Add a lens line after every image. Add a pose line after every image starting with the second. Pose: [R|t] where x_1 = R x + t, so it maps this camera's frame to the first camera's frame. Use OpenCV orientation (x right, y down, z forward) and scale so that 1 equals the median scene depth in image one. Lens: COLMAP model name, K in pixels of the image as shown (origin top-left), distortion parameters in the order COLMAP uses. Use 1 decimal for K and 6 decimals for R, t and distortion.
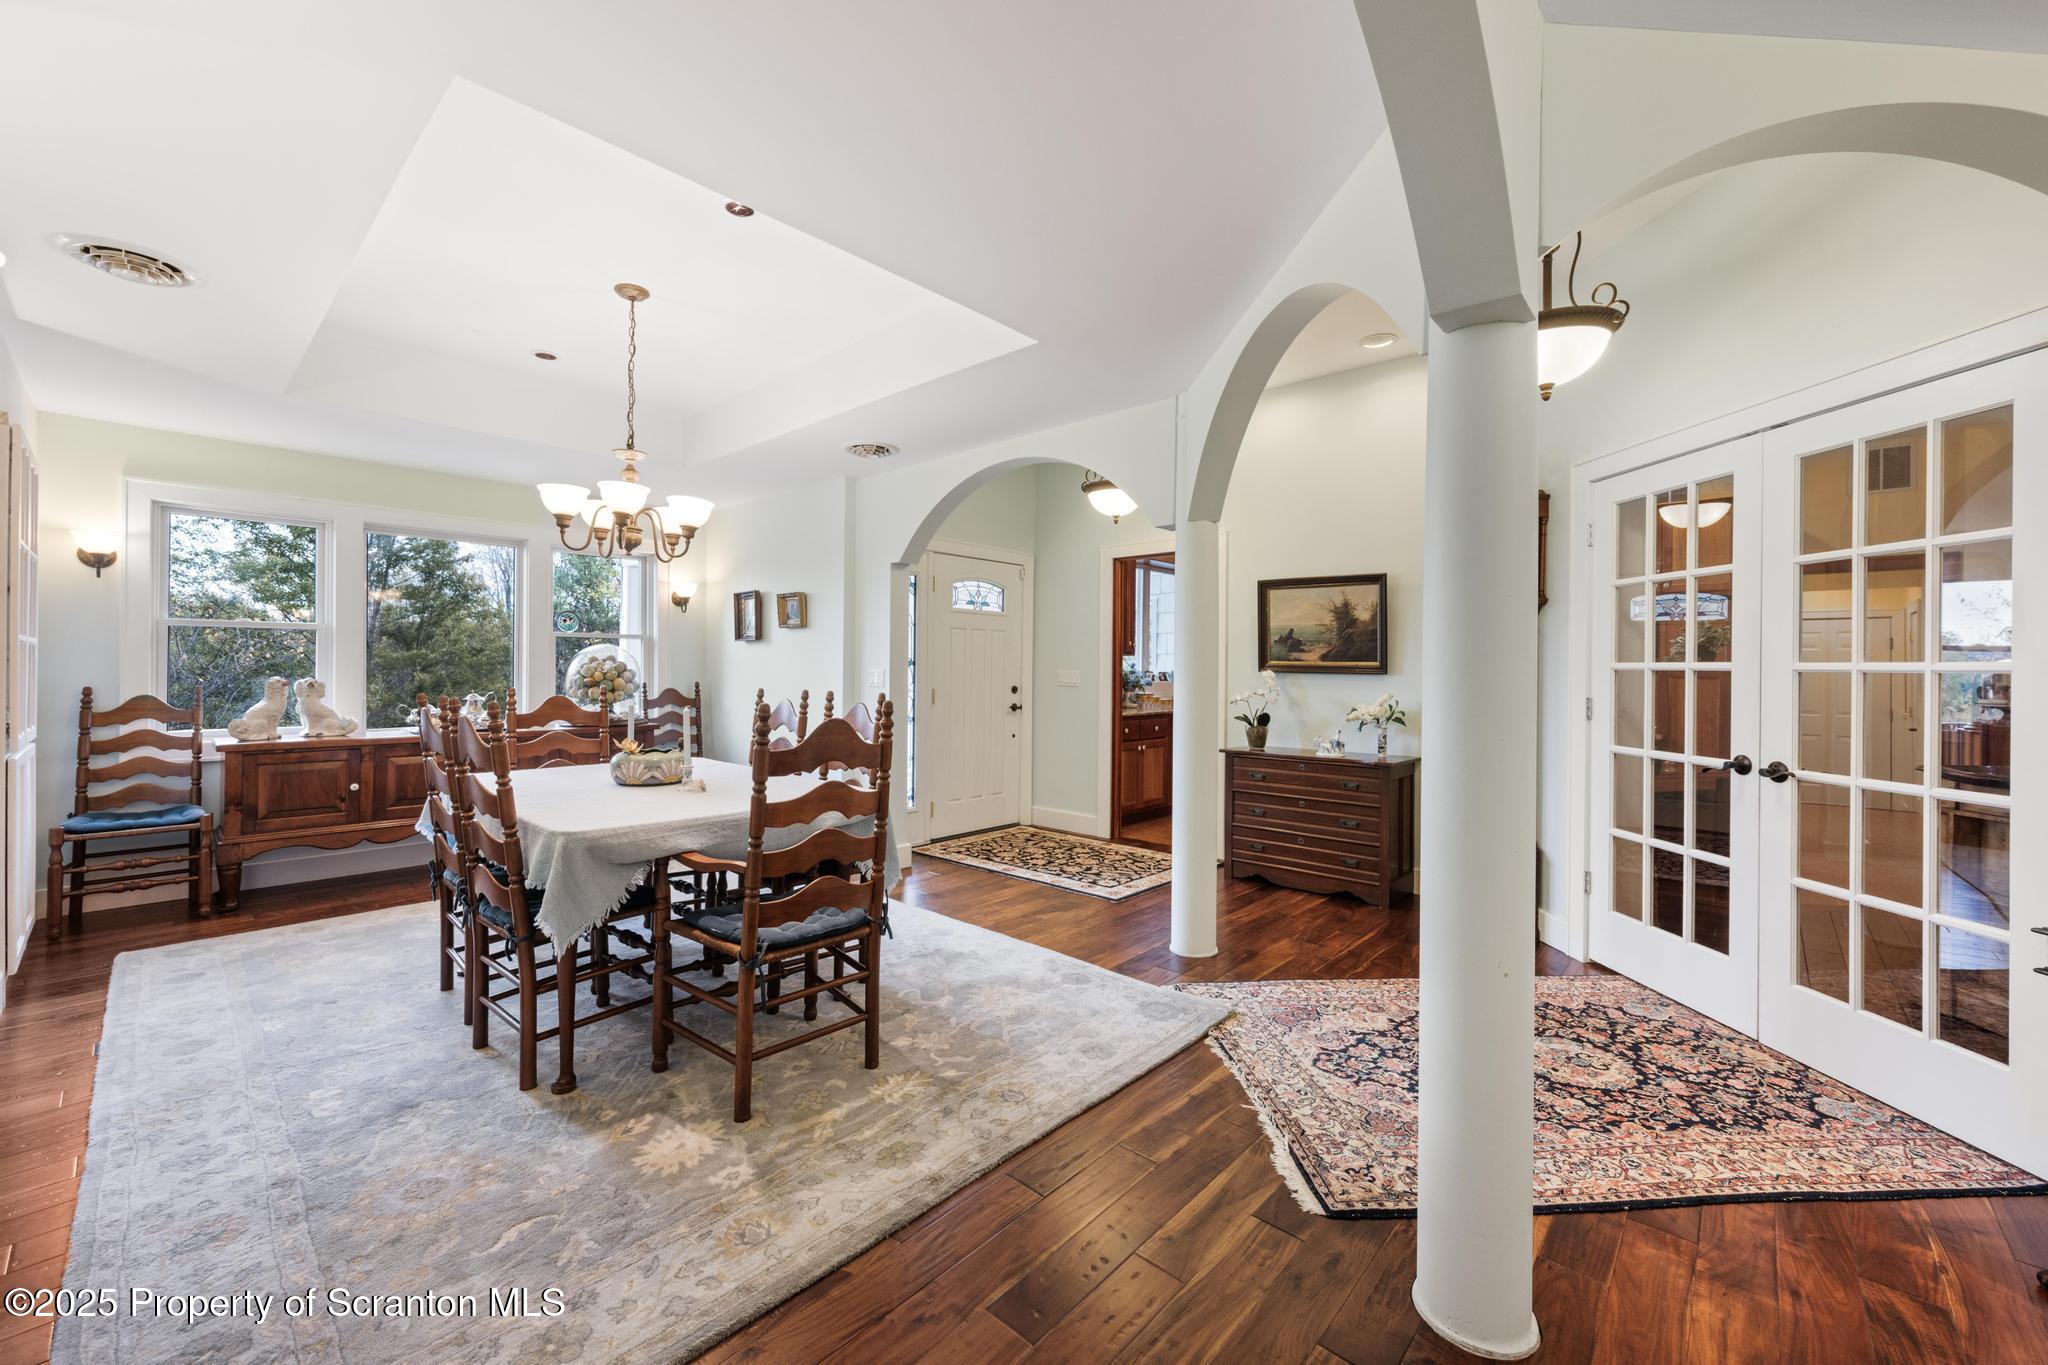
lens RADIAL K [[807.2, 0, 1024.6], [0, 807.2, 672.0], [0, 0, 1]] dist [-0.030987, -0.000072]
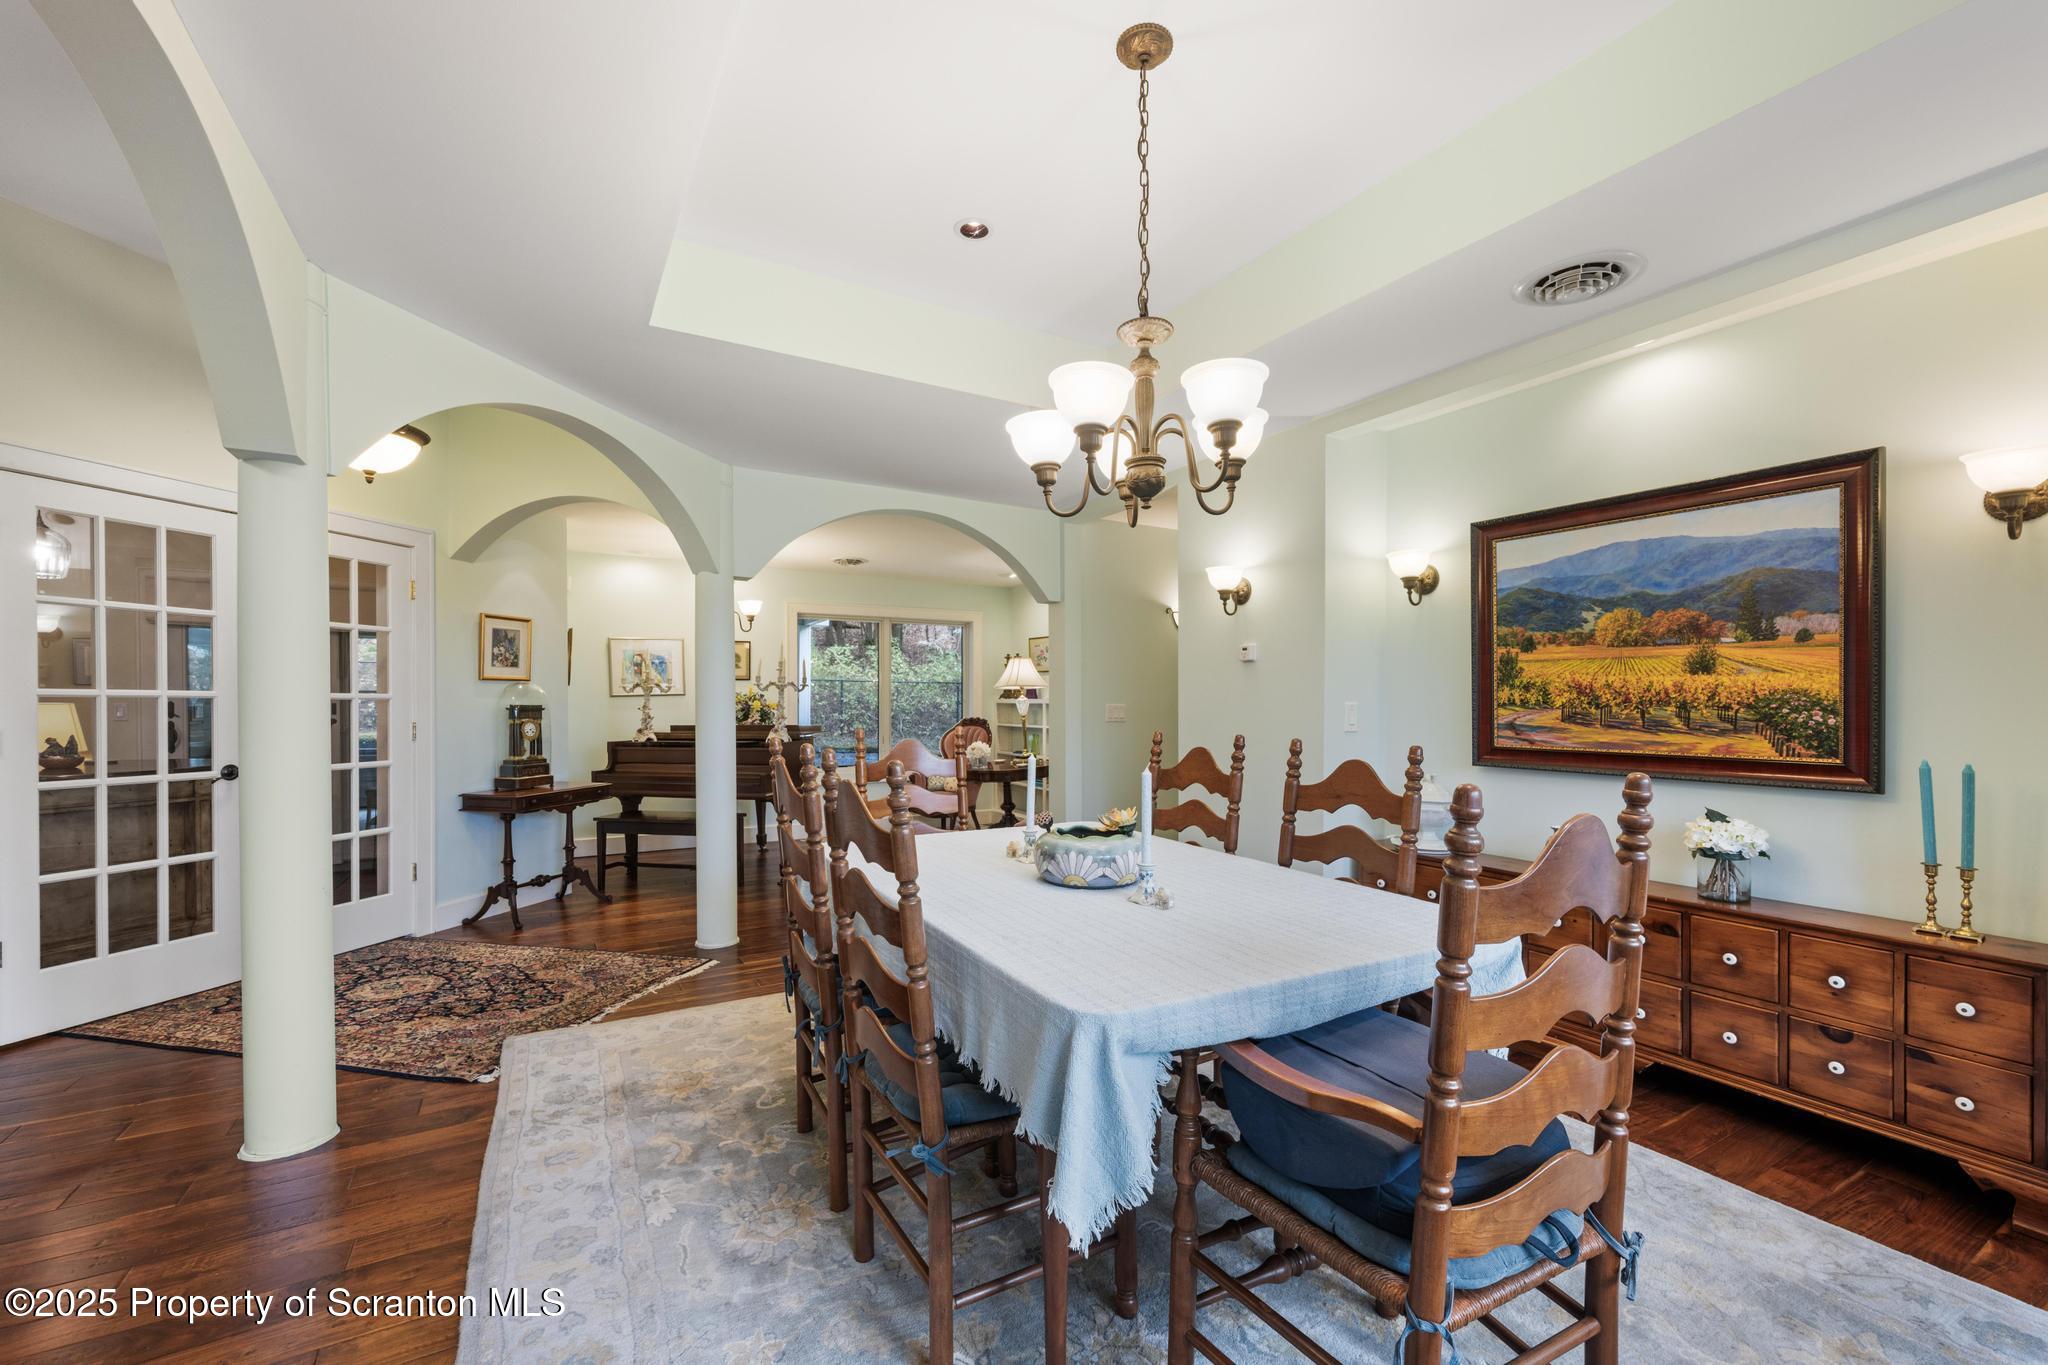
lens RADIAL K [[825.8, 0, 1021.7], [0, 825.8, 701.4], [0, 0, 1]] dist [0.000331, 0.000037]
pose [[-0.955415, -0.017711, 0.294733, -0.696801], [-0.016766, 0.999843, 0.005732, -0.023494], [-0.294788, 0.000535, -0.955562, 1.906824]]
